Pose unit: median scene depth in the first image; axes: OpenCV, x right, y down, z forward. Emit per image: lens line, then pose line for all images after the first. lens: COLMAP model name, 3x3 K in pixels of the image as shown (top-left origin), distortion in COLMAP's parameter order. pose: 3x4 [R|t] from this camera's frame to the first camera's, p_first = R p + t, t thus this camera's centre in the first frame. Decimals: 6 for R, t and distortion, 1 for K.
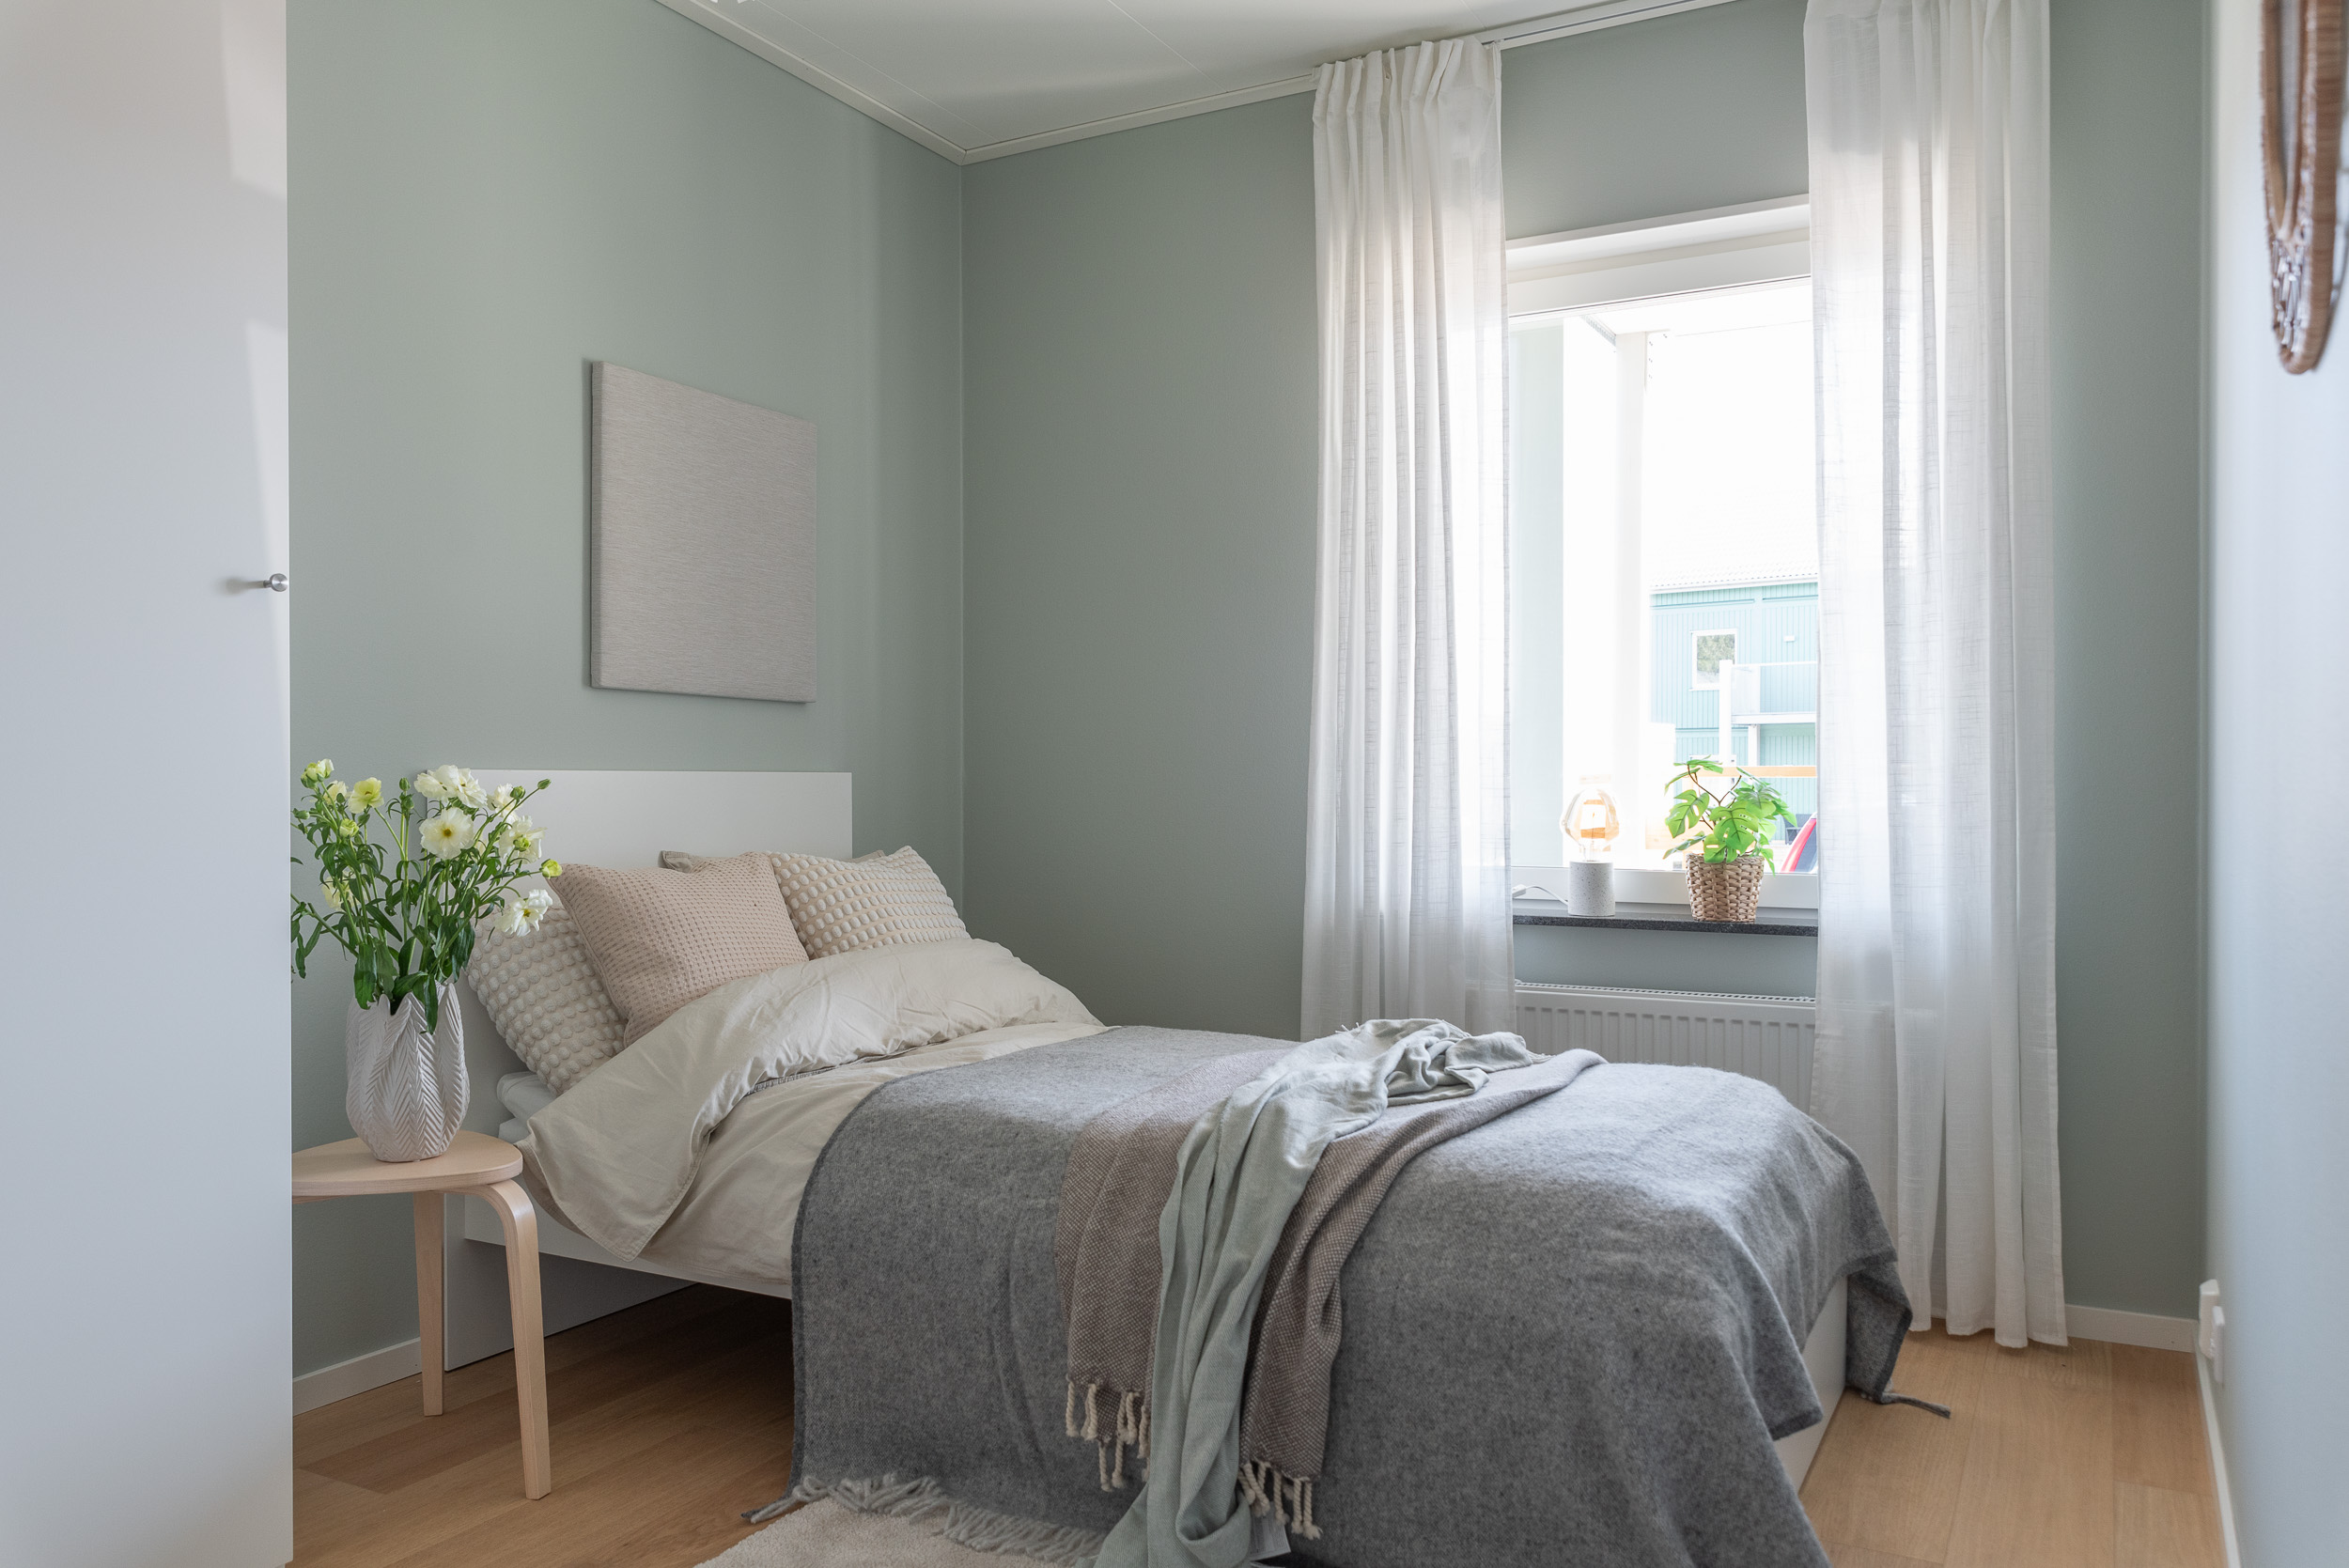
lens RADIAL K [[1721.8, 0, 1193.1], [0, 1721.8, 787.8], [0, 0, 1]] dist [0.002423, 0.000911]
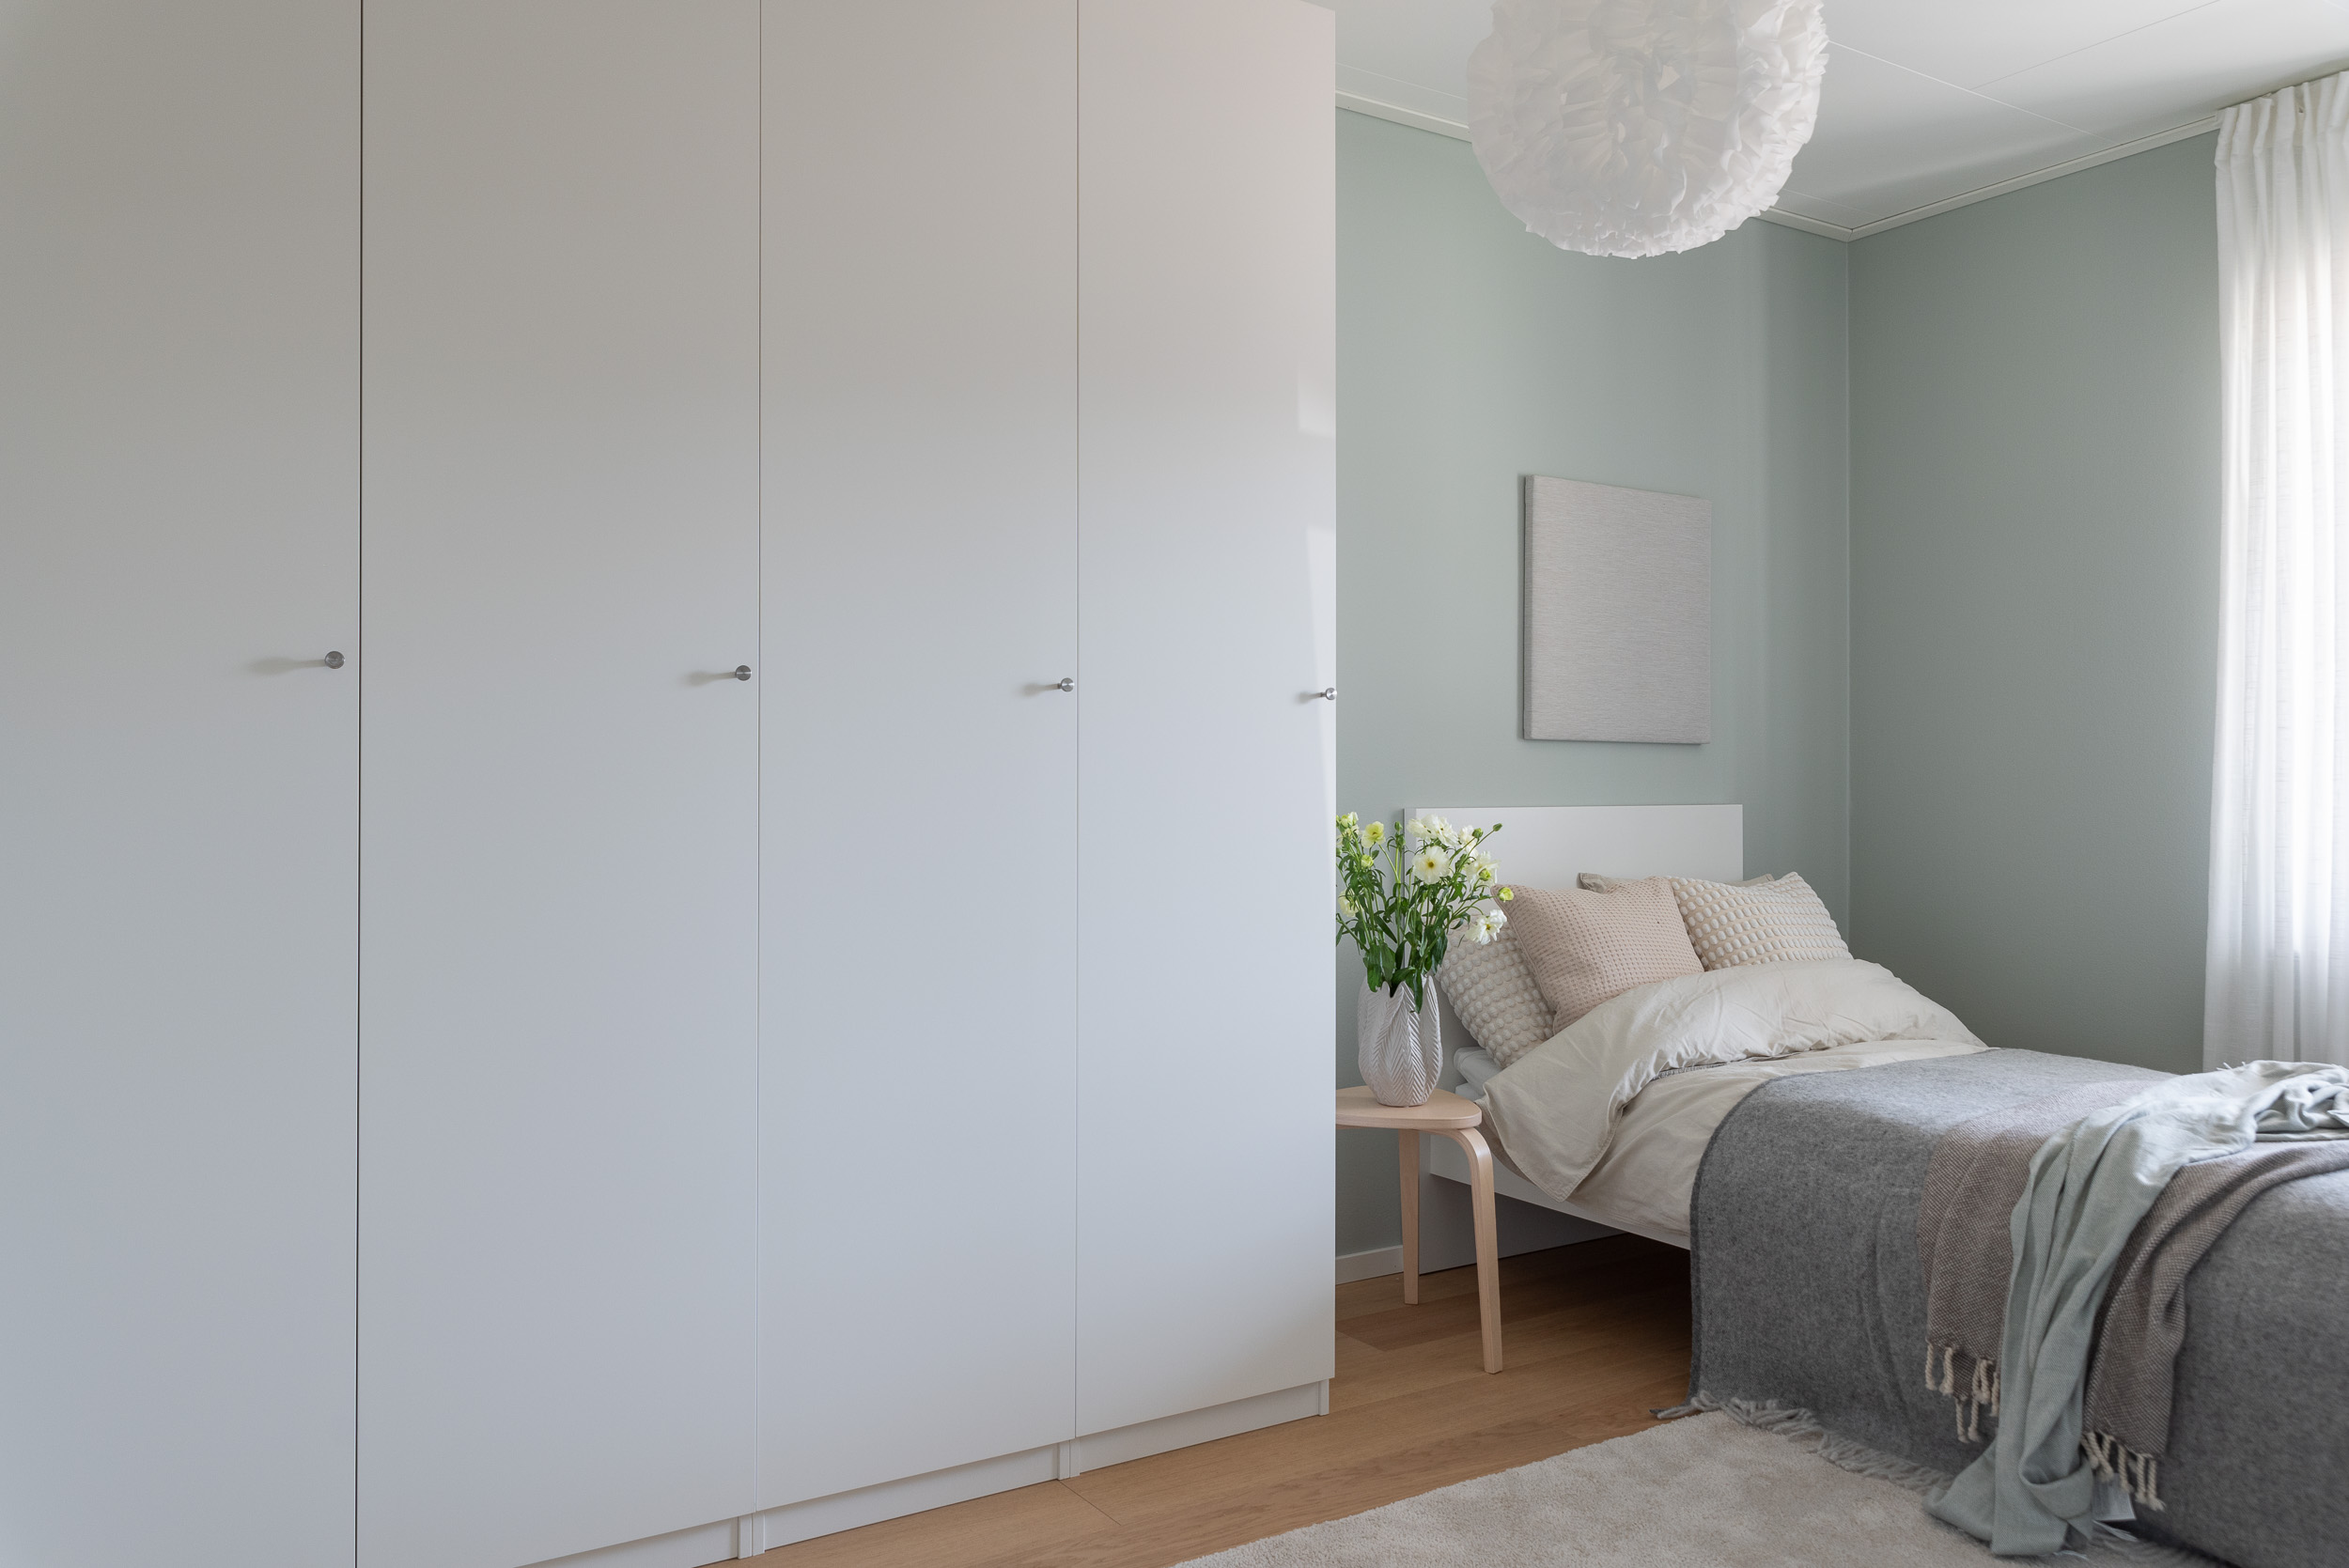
lens RADIAL K [[1721.8, 0, 1185.8], [0, 1721.8, 776.6], [0, 0, 1]] dist [0.002423, 0.000911]
pose [[0.872123, -0.000009, -0.489287, 0.055781], [-0.001856, 0.999993, -0.003326, -0.035975], [0.489283, 0.003809, 0.872117, -0.254712]]
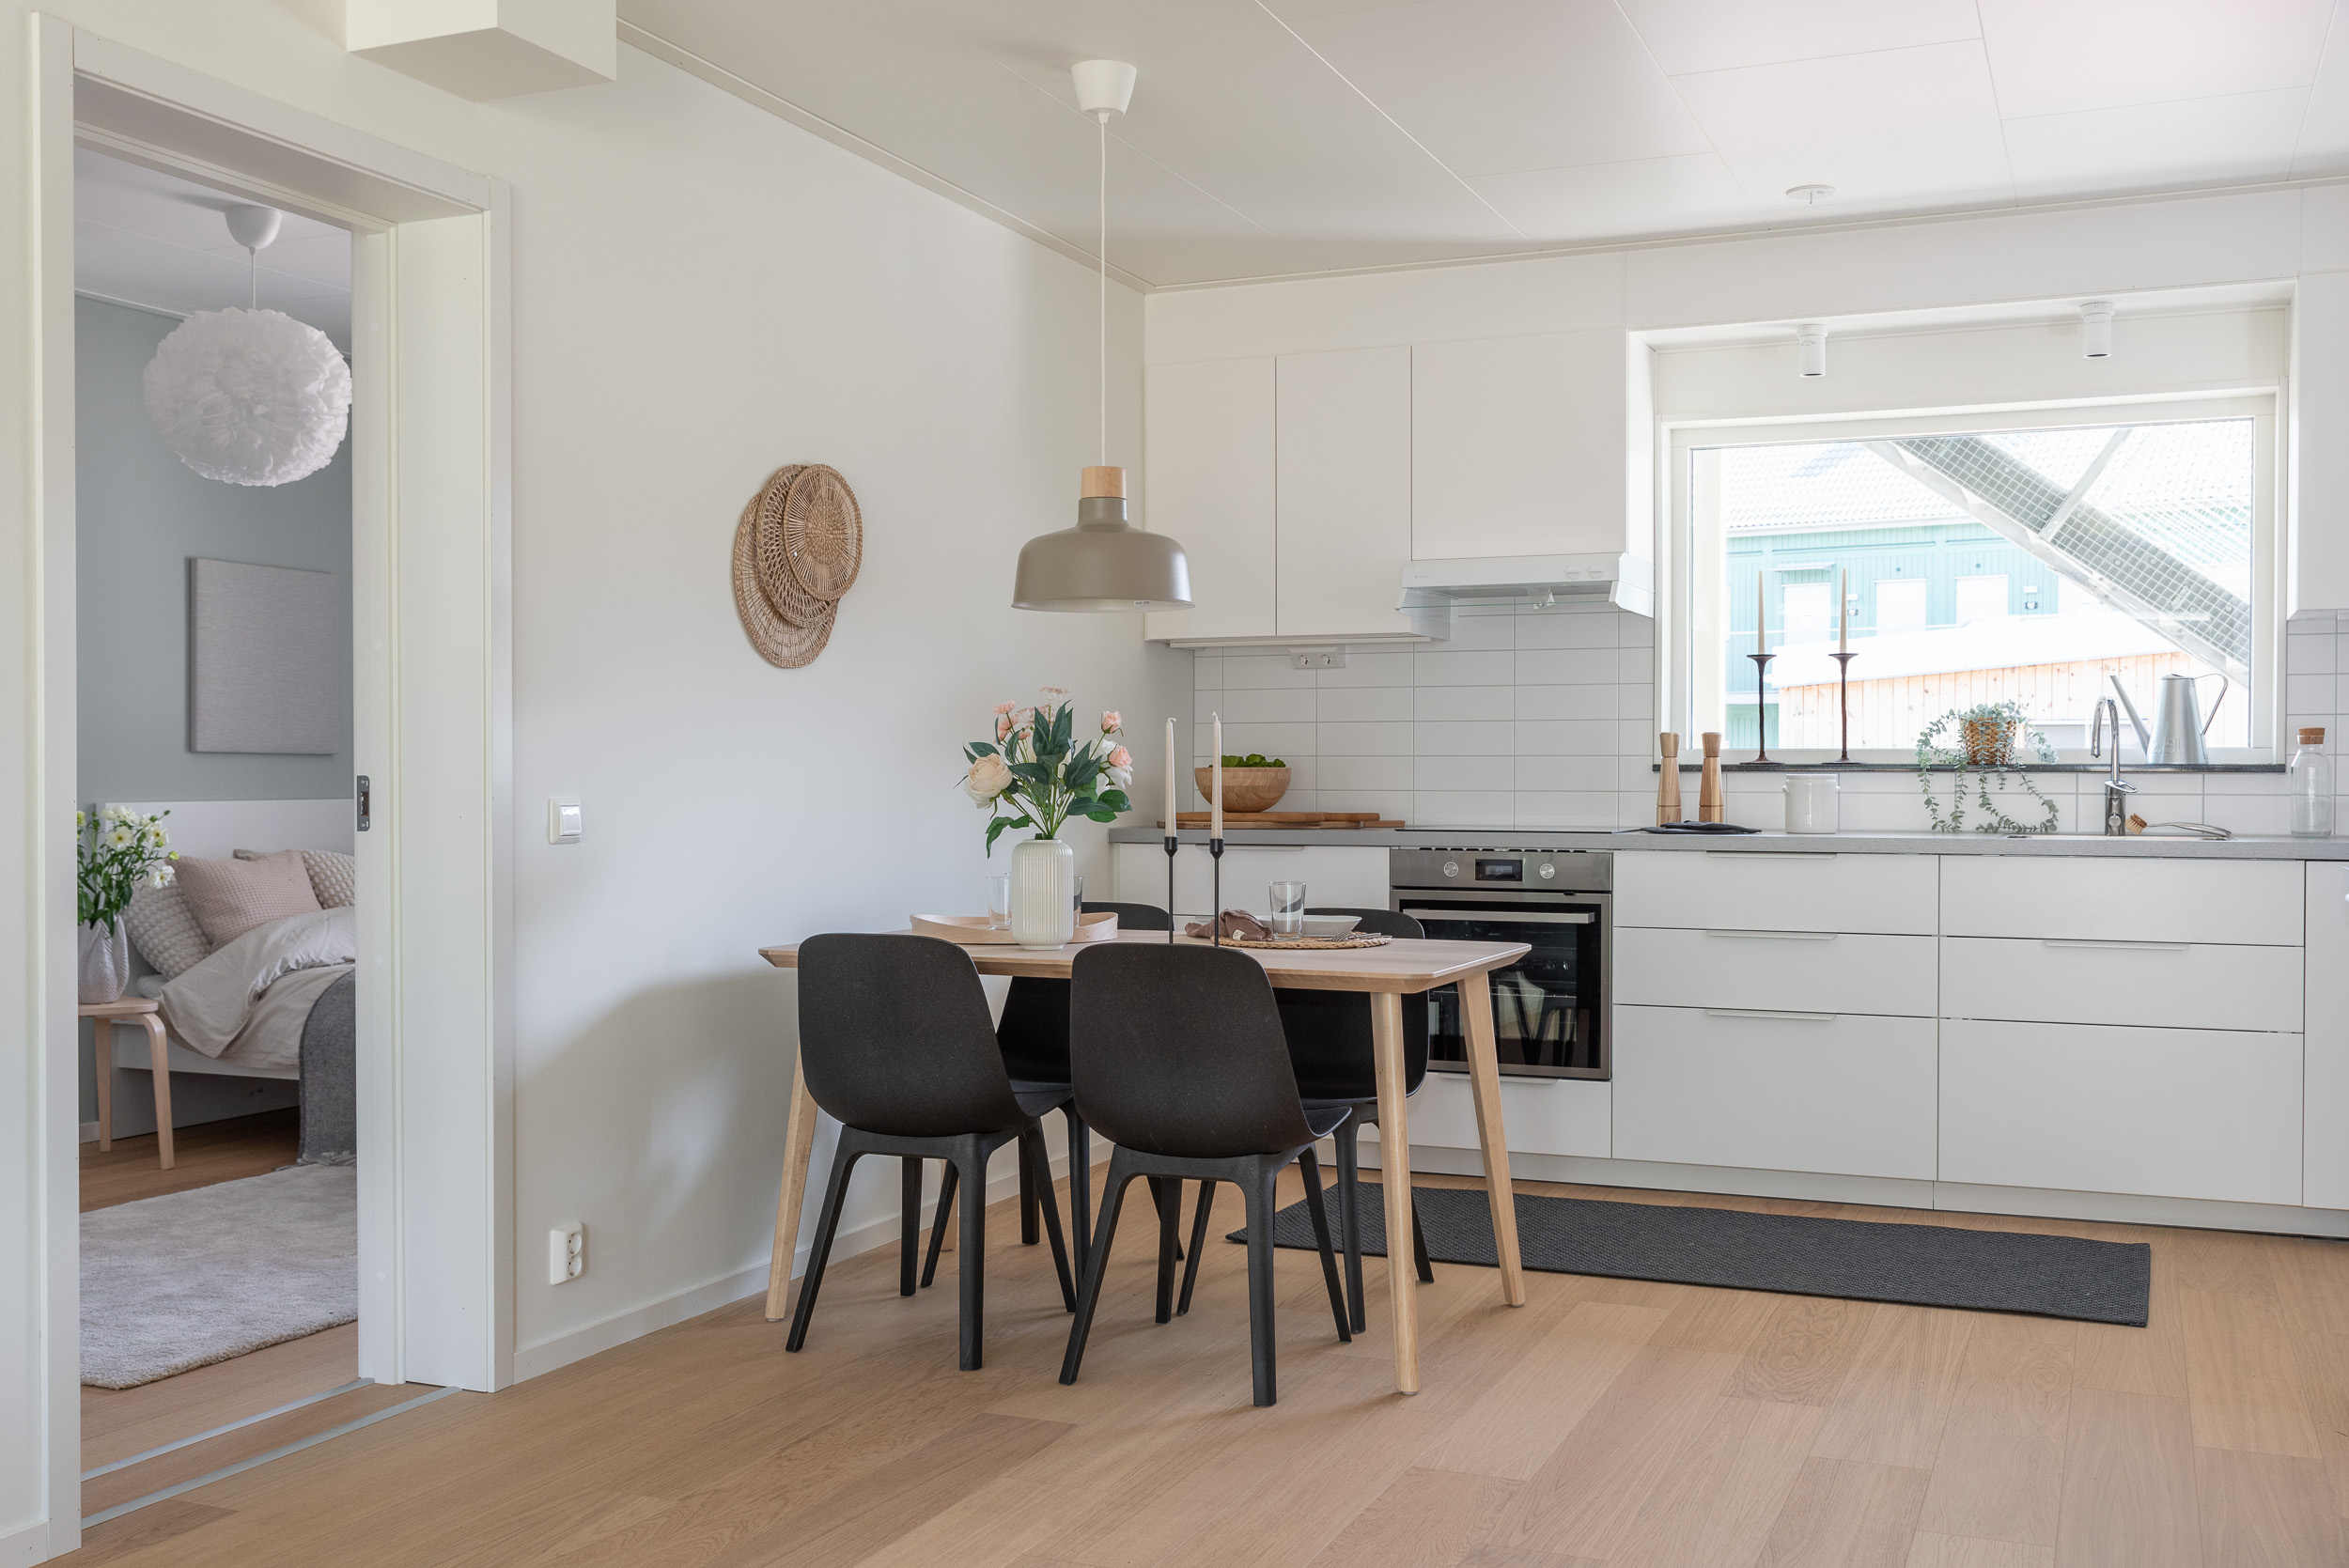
lens RADIAL K [[2223.2, 0, 1185.9], [0, 2223.2, 794.7], [0, 0, 1]] dist [-0.008496, 0.000000]
pose [[0.995911, -0.003020, 0.090285, 0.554695], [0.002488, 0.999979, 0.005995, -0.035993], [-0.090301, -0.005746, 0.995898, -1.636802]]
